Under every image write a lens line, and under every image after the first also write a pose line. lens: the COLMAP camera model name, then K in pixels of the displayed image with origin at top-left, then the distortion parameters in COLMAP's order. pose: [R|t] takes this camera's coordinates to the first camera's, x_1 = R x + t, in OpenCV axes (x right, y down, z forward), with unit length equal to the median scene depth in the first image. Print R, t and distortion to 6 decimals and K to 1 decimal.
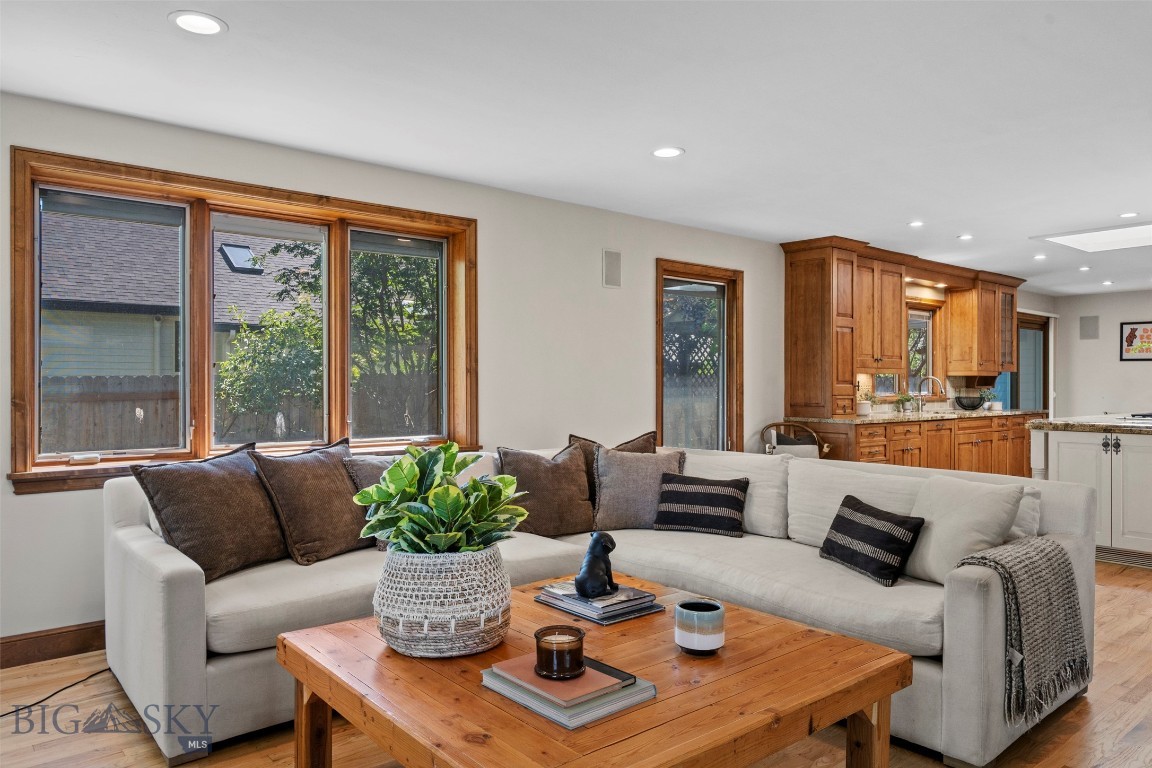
lens RADIAL K [[771.3, 0, 569.1], [0, 771.3, 386.1], [0, 0, 1]] dist [-0.003692, 0.001107]
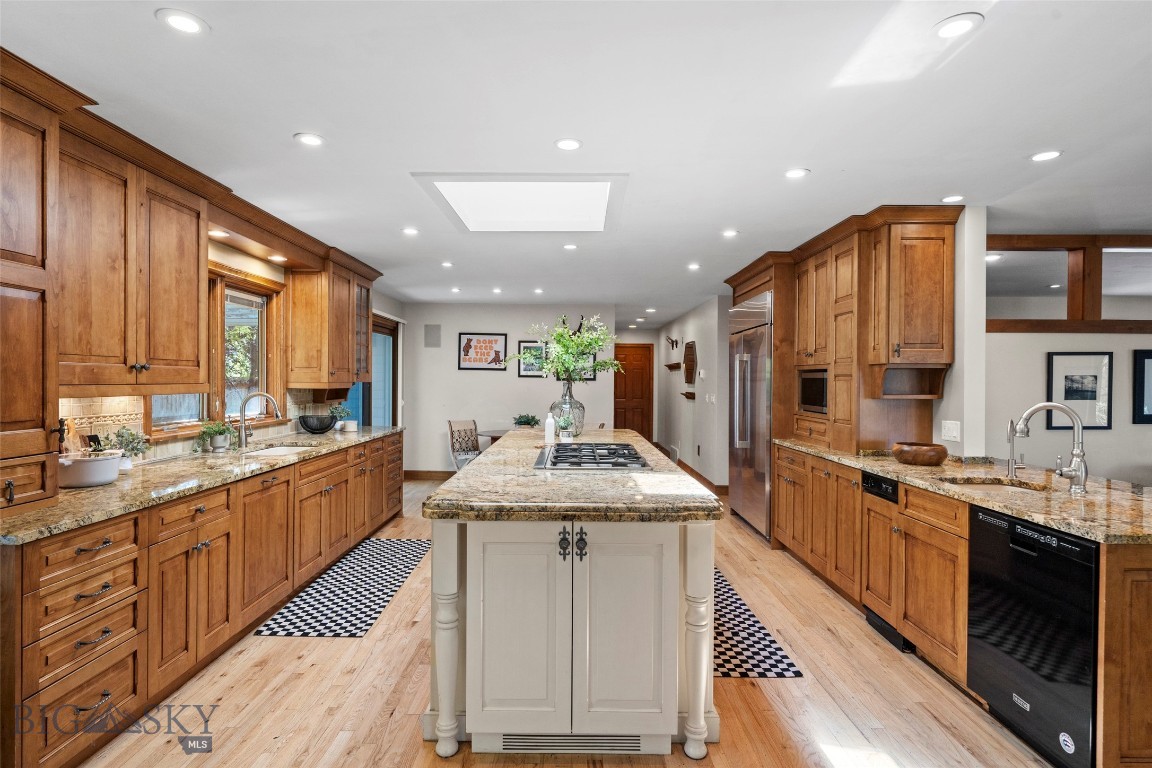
lens RADIAL K [[592.9, 0, 566.3], [0, 592.9, 382.2], [0, 0, 1]] dist [0.003191, 0.001258]
pose [[0.641283, -0.000268, 0.767304, 0.237868], [-0.002985, 0.999992, 0.002843, -0.022335], [-0.767299, -0.004114, 0.641277, 0.455842]]
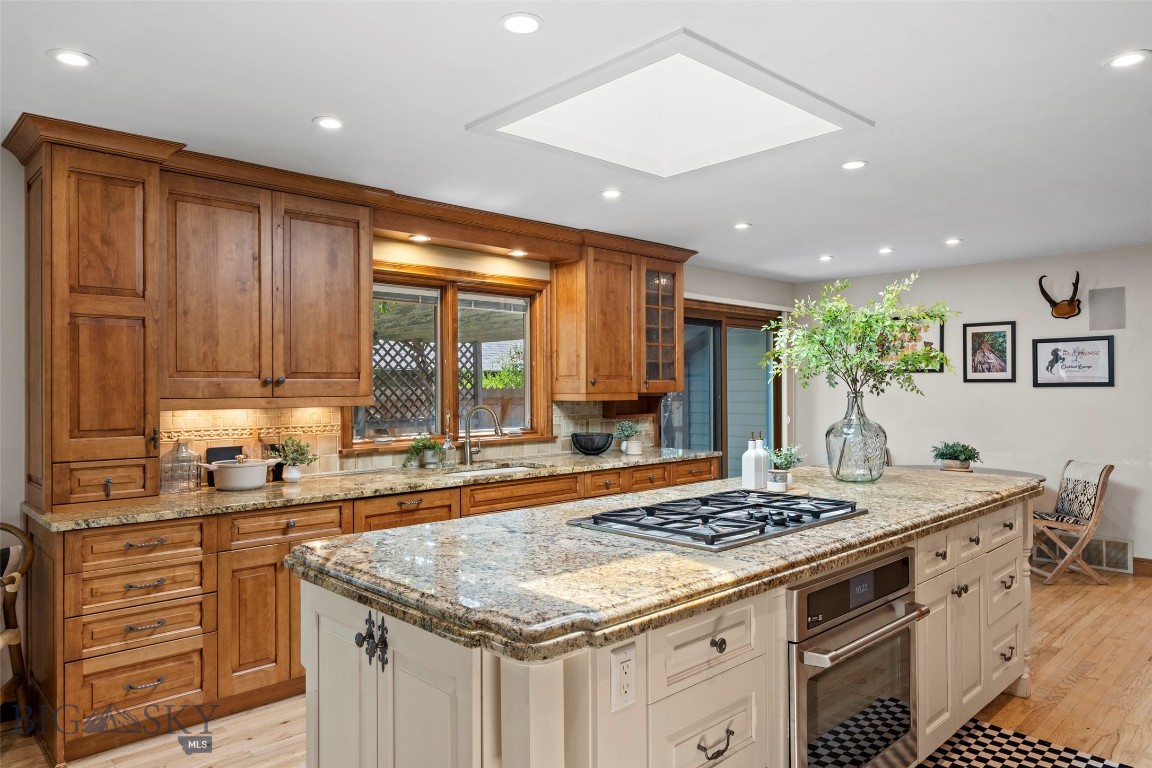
lens RADIAL K [[750.9, 0, 569.9], [0, 750.9, 380.1], [0, 0, 1]] dist [-0.001659, 0.008814]
pose [[0.997519, -0.007124, 0.070030, 0.472905], [0.008179, 0.999857, -0.014792, -0.021684], [-0.069915, 0.015328, 0.997435, 0.402961]]
